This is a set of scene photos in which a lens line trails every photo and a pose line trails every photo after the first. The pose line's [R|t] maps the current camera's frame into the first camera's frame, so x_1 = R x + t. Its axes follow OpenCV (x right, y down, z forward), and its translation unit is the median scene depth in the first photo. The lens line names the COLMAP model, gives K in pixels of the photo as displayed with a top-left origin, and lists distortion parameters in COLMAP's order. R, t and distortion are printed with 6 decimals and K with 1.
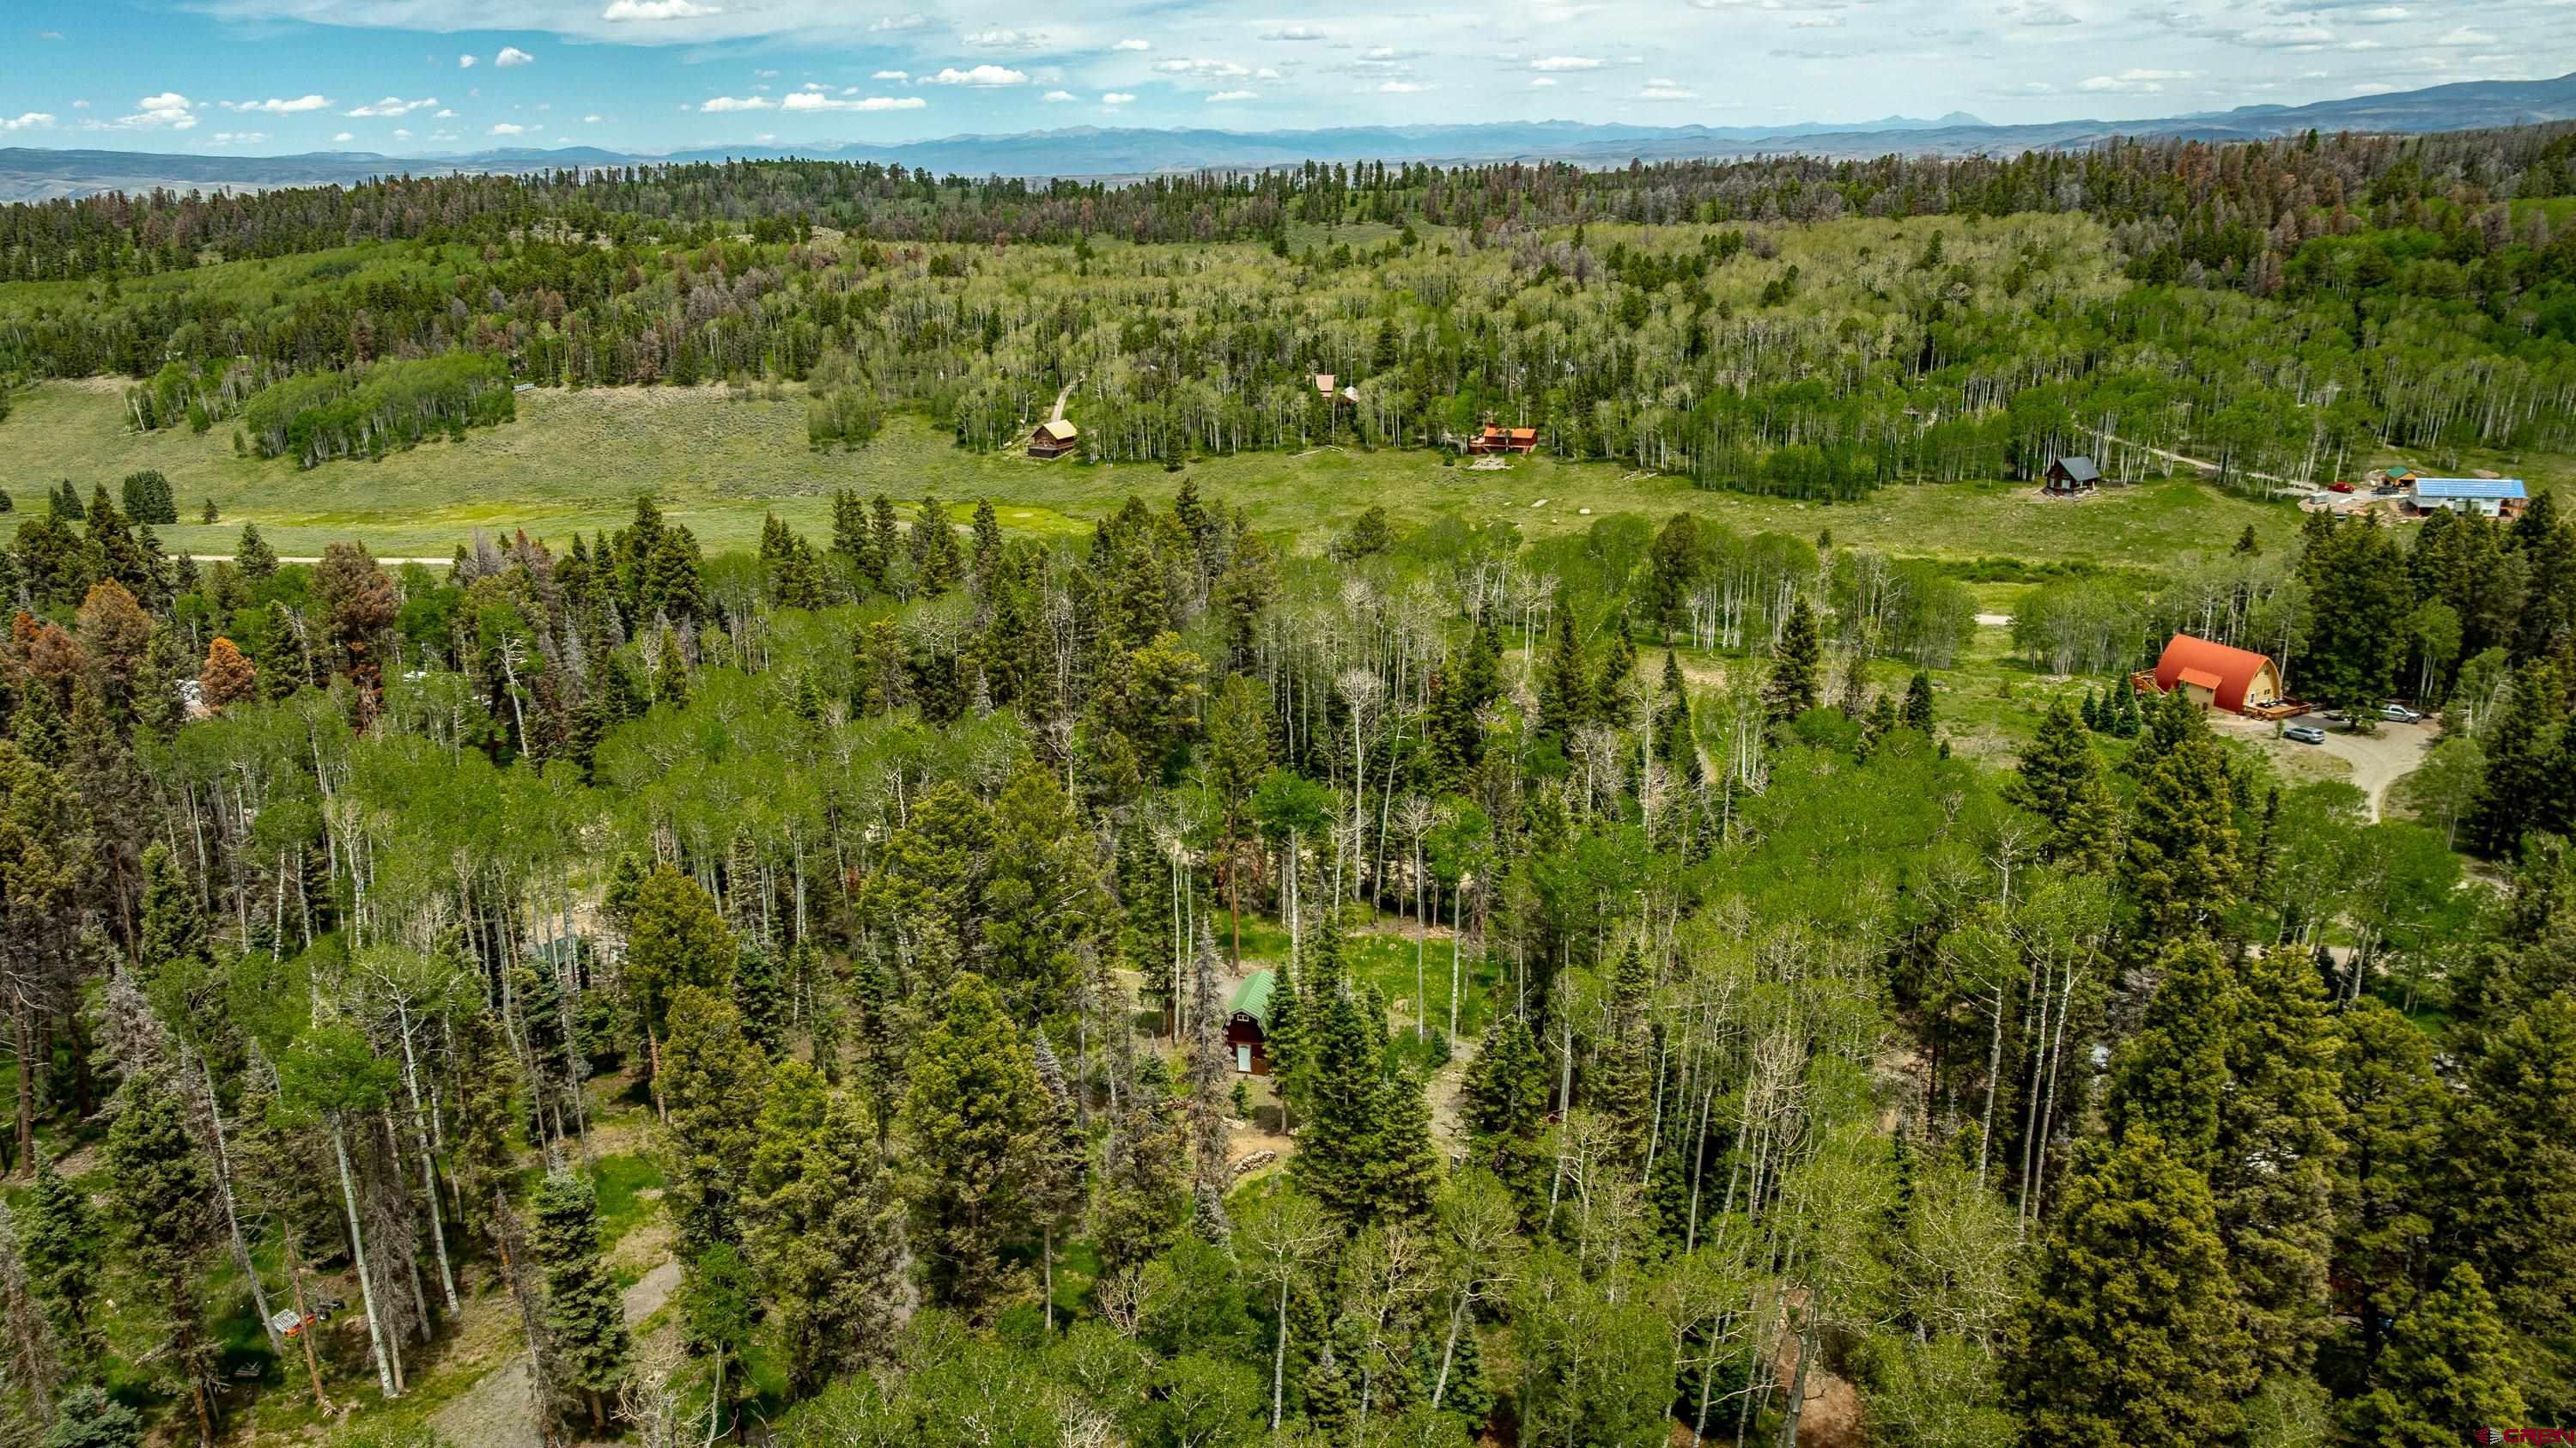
lens RADIAL K [[1826.0, 0, 1289.4], [0, 1826.0, 714.3], [0, 0, 1]] dist [-0.030760, 0.029088]
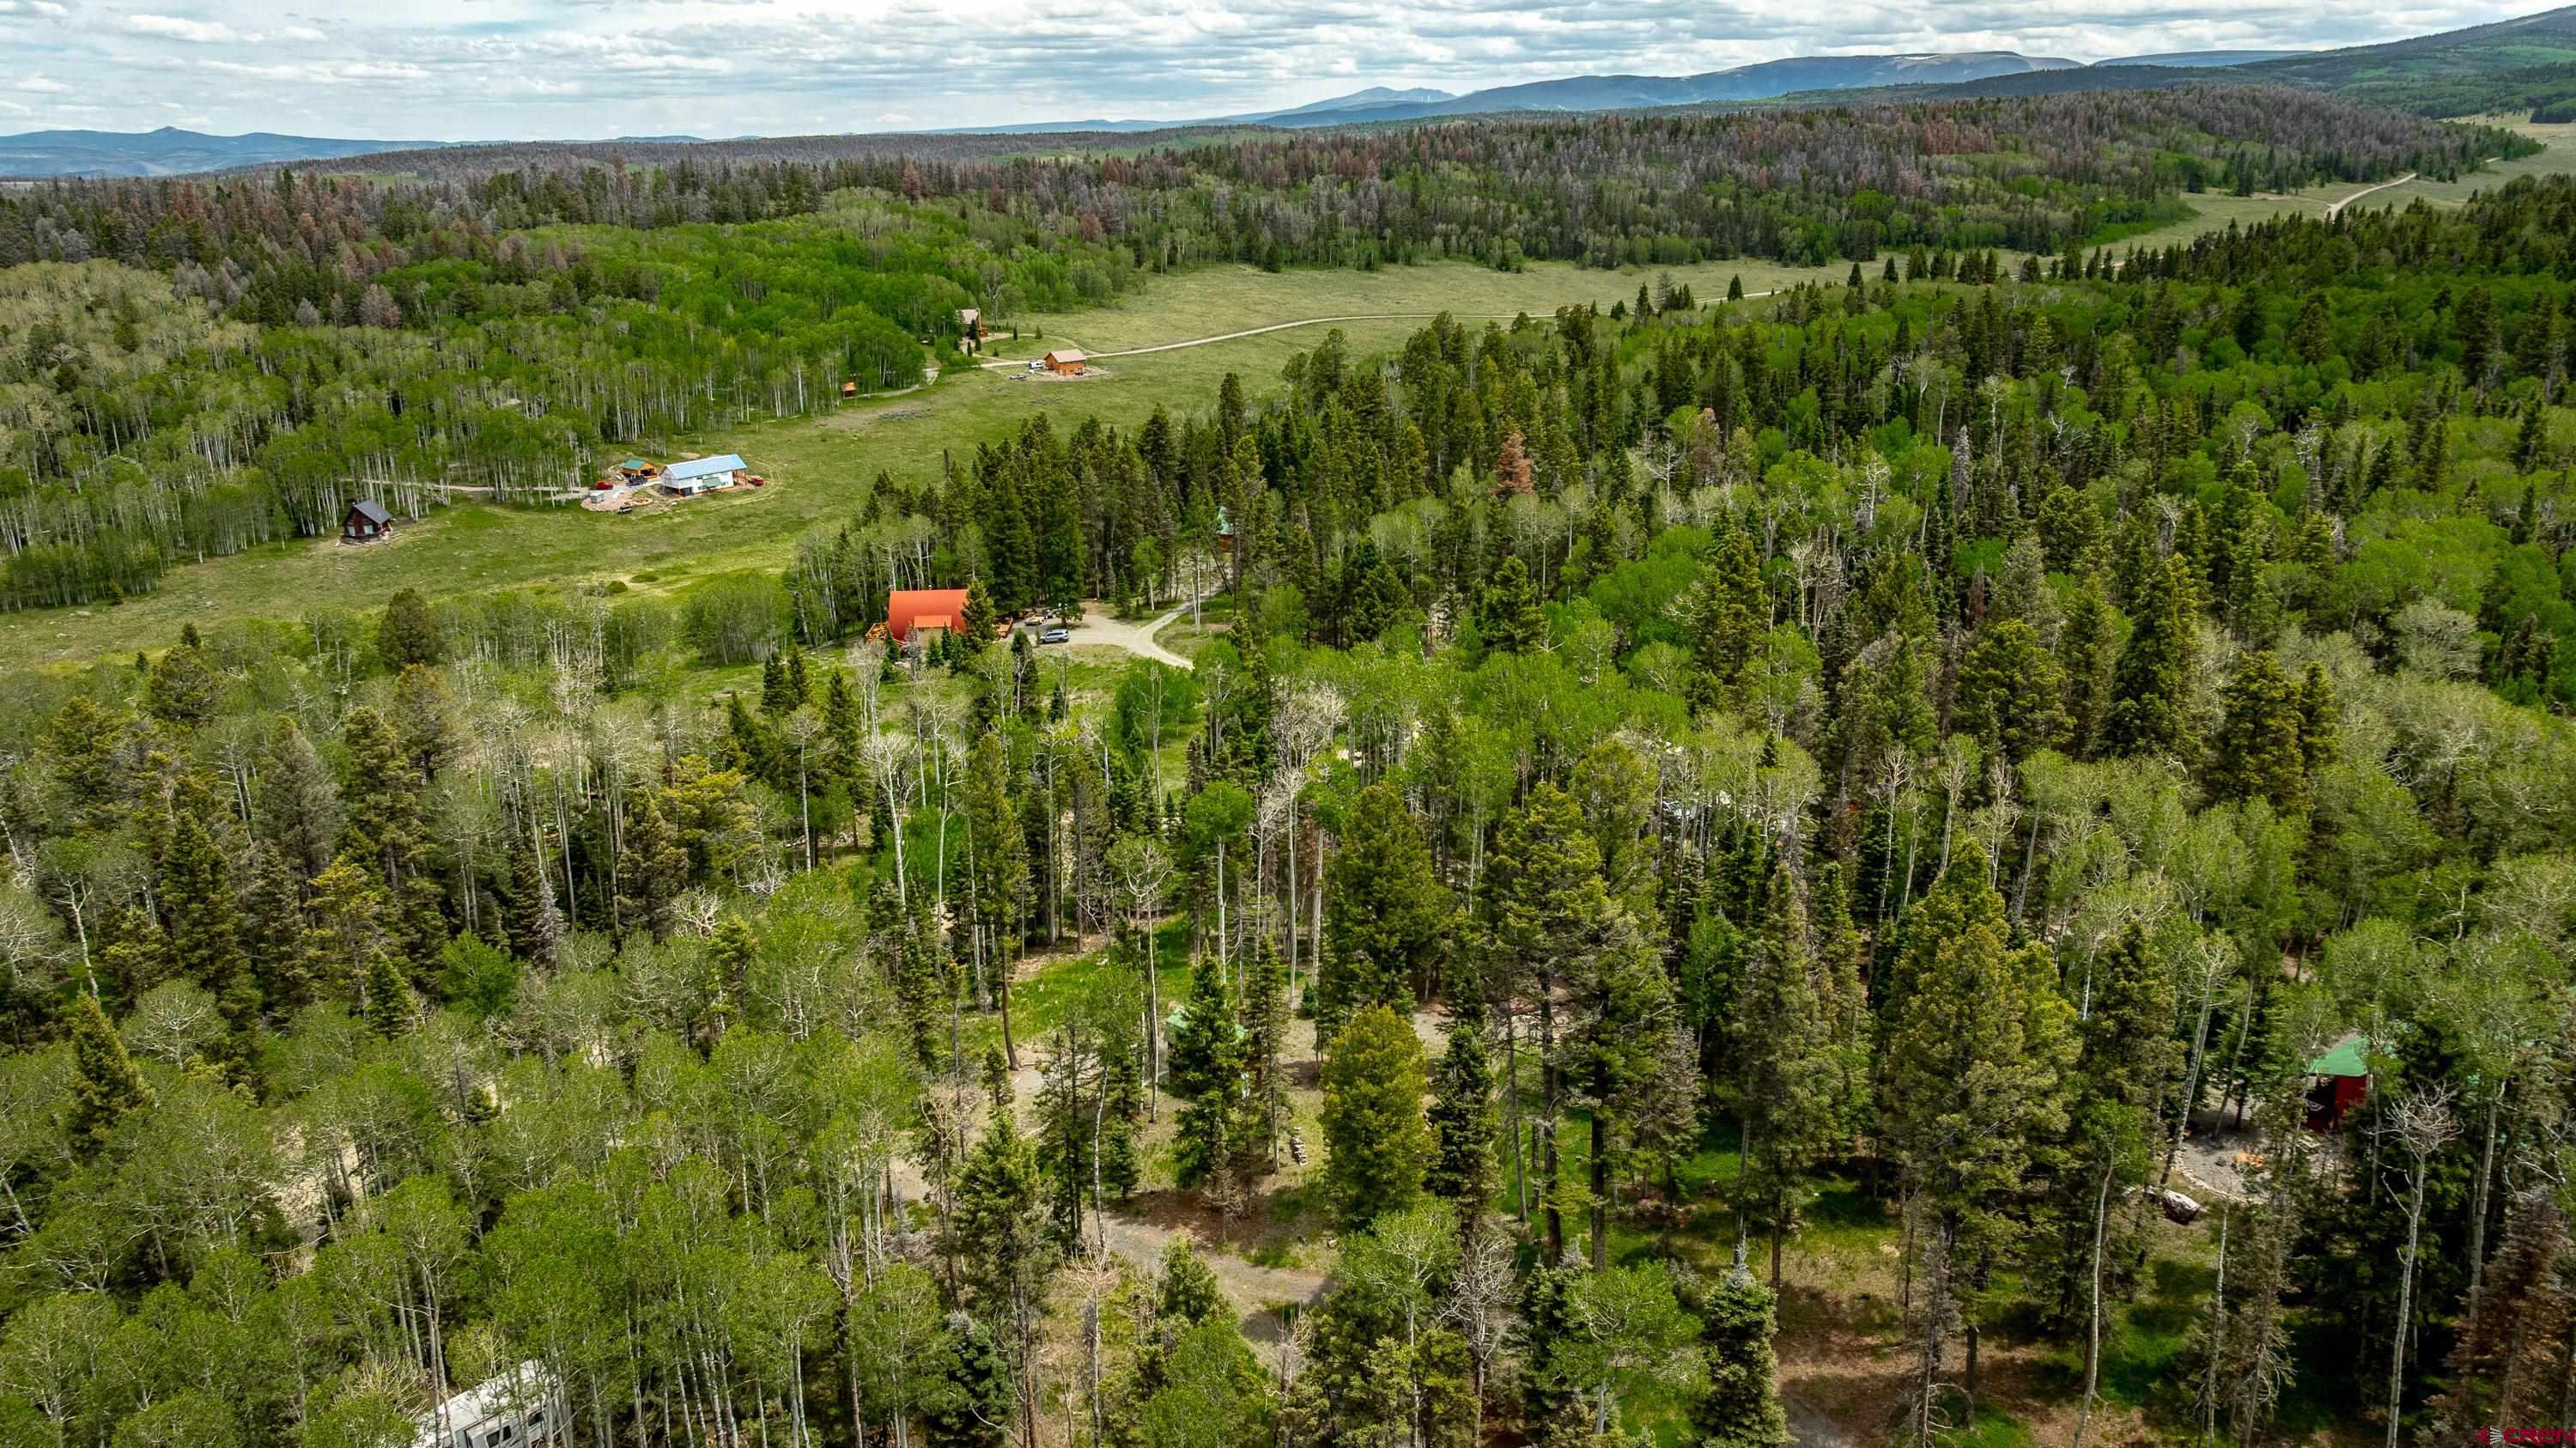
lens RADIAL K [[1826.0, 0, 1278.2], [0, 1826.0, 714.5], [0, 0, 1]] dist [-0.030760, 0.029088]
pose [[0.440651, -0.260103, 0.859170, -0.183396], [0.280896, 0.948990, 0.143229, -0.029951], [-0.852598, 0.178223, 0.491236, 0.109668]]
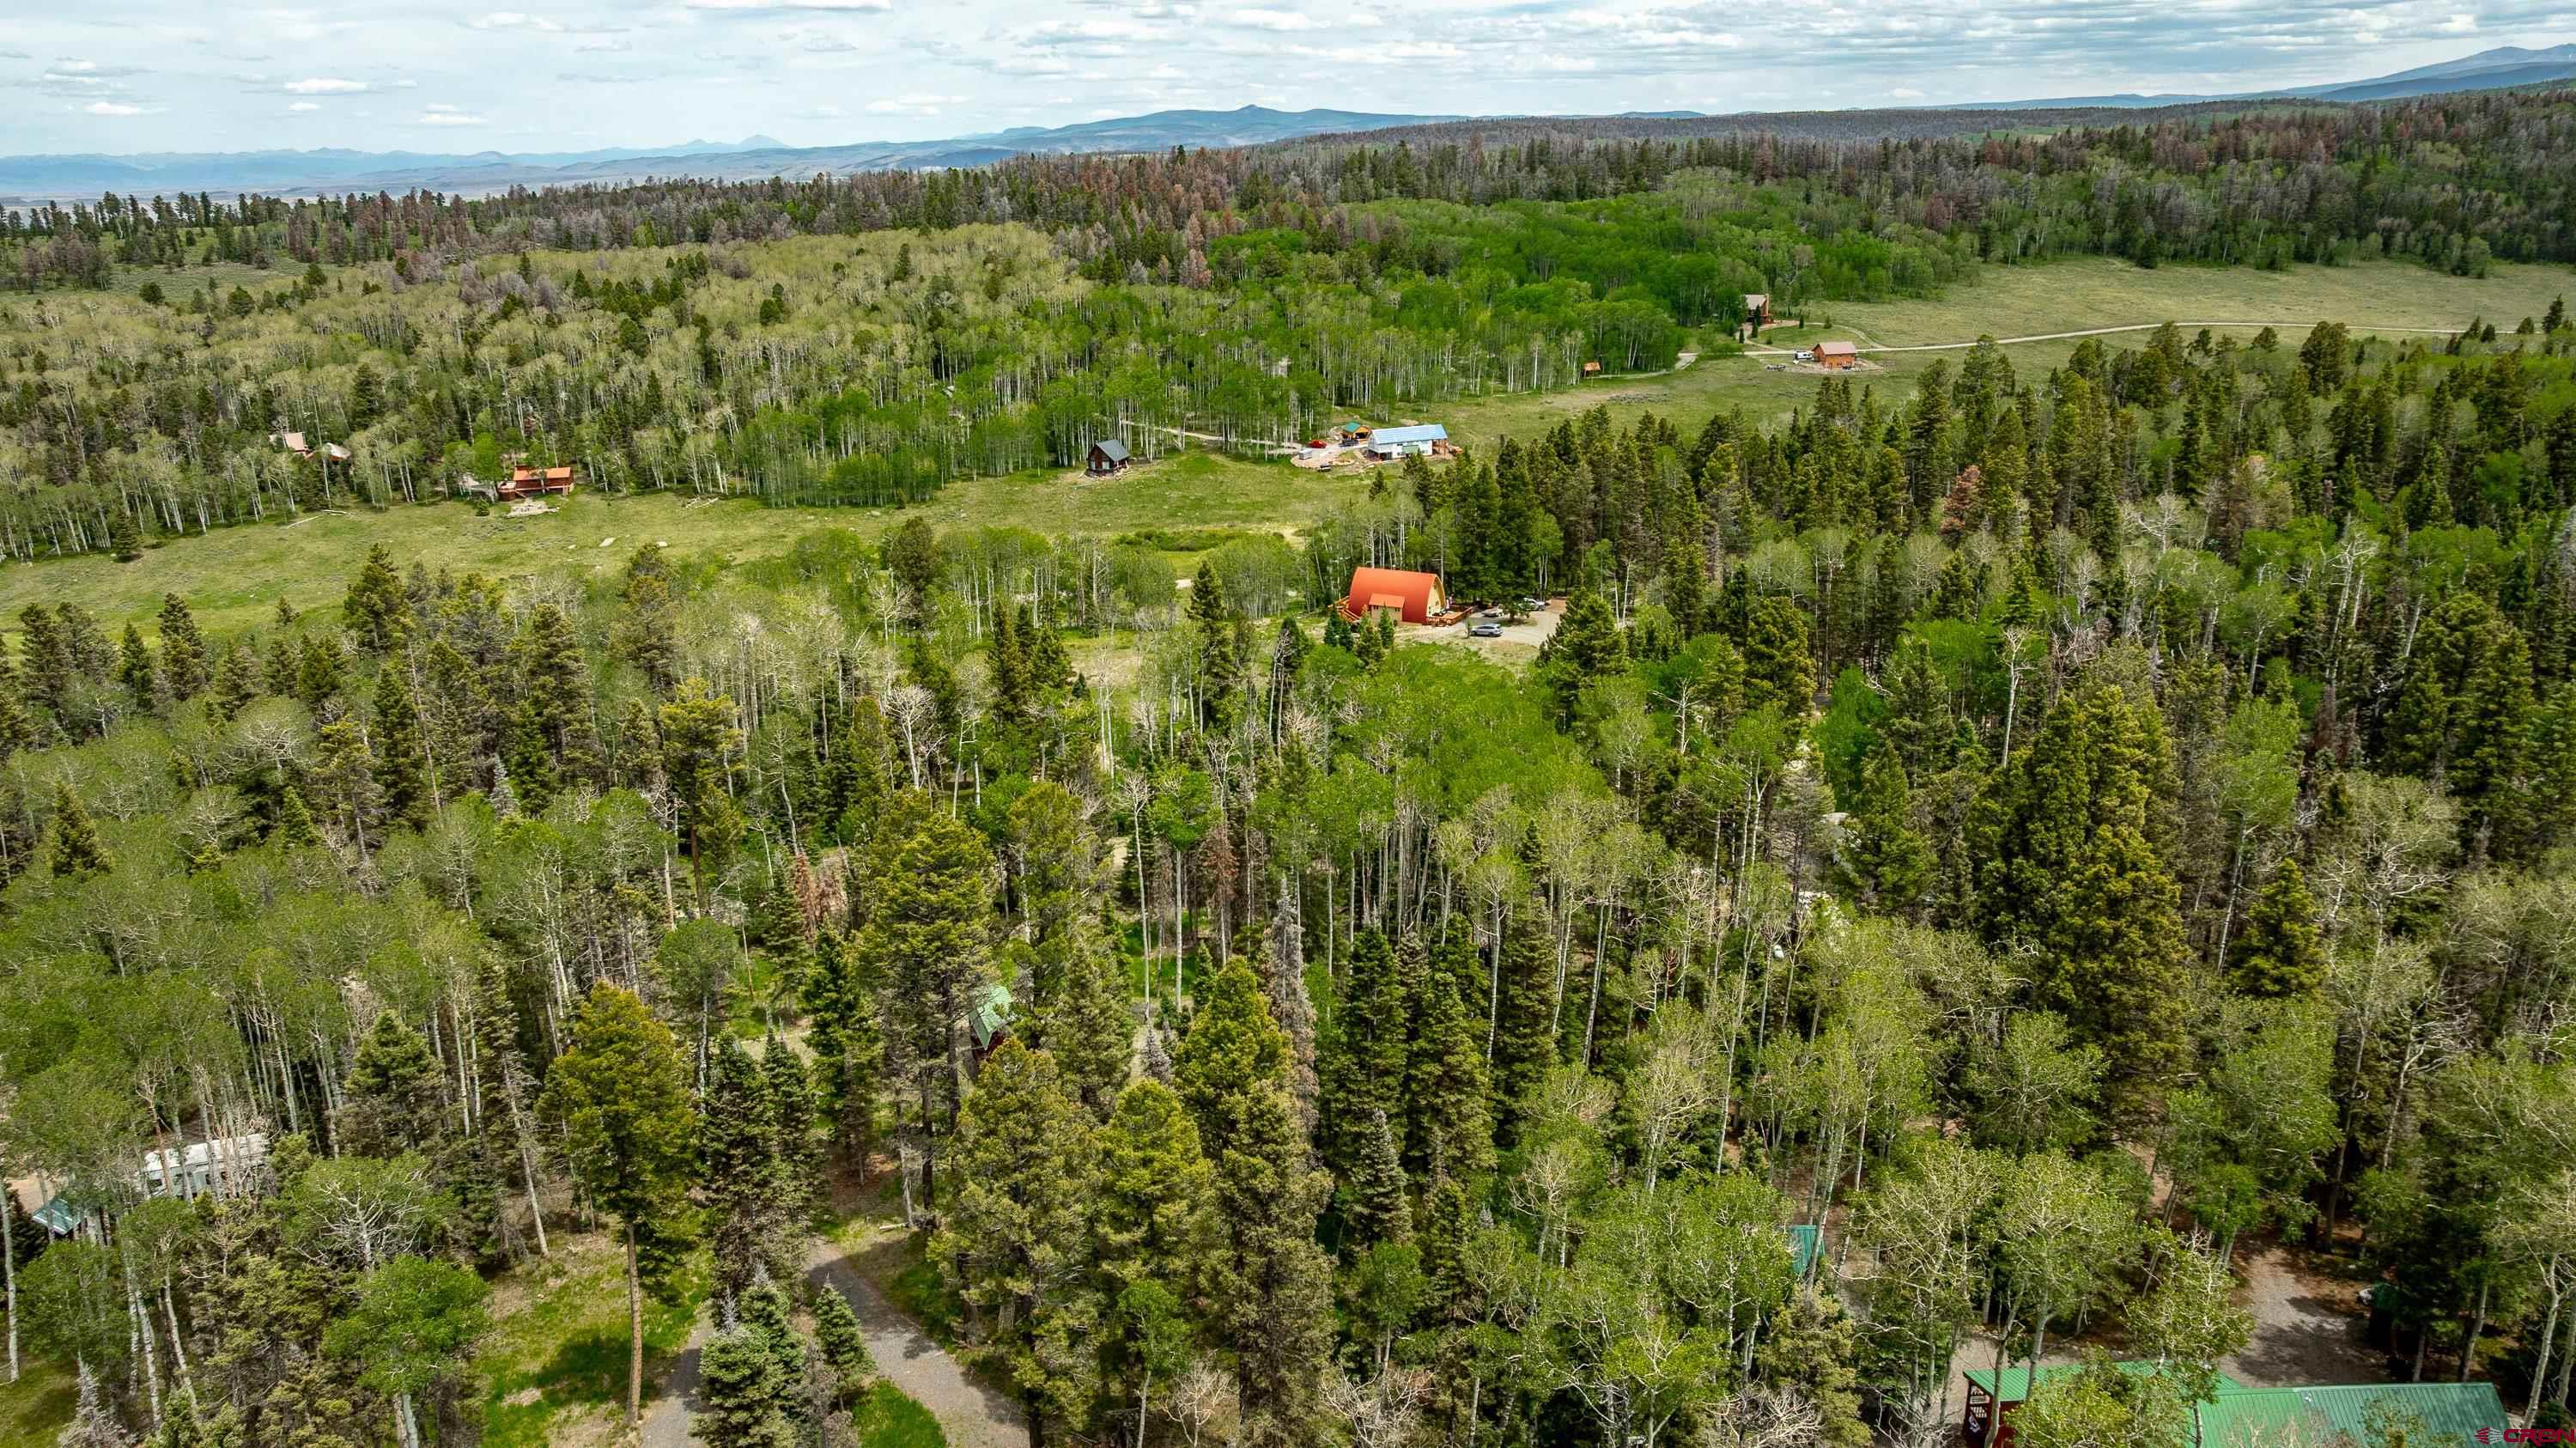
lens RADIAL K [[1826.0, 0, 1285.9], [0, 1826.0, 712.3], [0, 0, 1]] dist [-0.030760, 0.029088]
pose [[0.822367, -0.171234, 0.542578, -0.093326], [0.178256, 0.983167, 0.040105, -0.003403], [-0.540312, 0.063737, 0.839047, 0.017454]]
